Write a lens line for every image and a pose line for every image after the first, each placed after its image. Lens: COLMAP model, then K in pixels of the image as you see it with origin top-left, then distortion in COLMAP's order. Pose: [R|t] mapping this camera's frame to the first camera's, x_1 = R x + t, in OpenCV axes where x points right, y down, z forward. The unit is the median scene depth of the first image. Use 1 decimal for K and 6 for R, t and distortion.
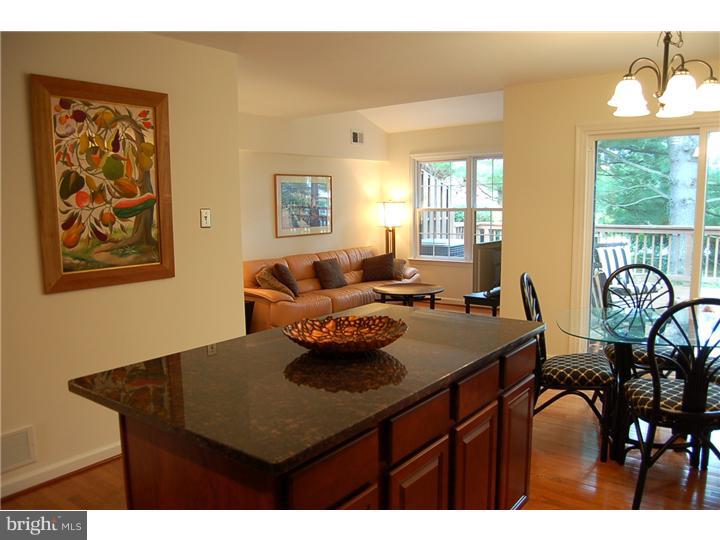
lens RADIAL K [[572.4, 0, 358.9], [0, 572.4, 270.5], [0, 0, 1]] dist [-0.079535, 0.019827]
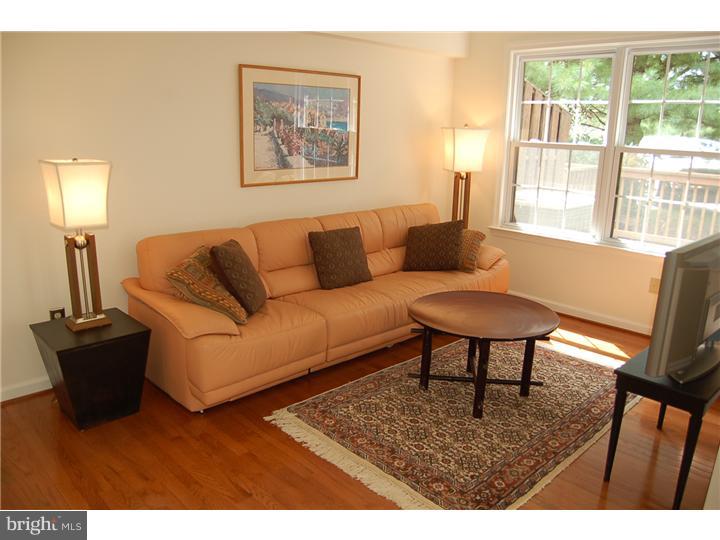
lens RADIAL K [[572.4, 0, 361.4], [0, 572.4, 272.7], [0, 0, 1]] dist [-0.079535, 0.019827]
pose [[0.987507, 0.064765, -0.143653, 0.045783], [-0.045489, 0.989987, 0.133626, -0.050496], [0.150869, -0.125422, 0.980565, 0.449608]]
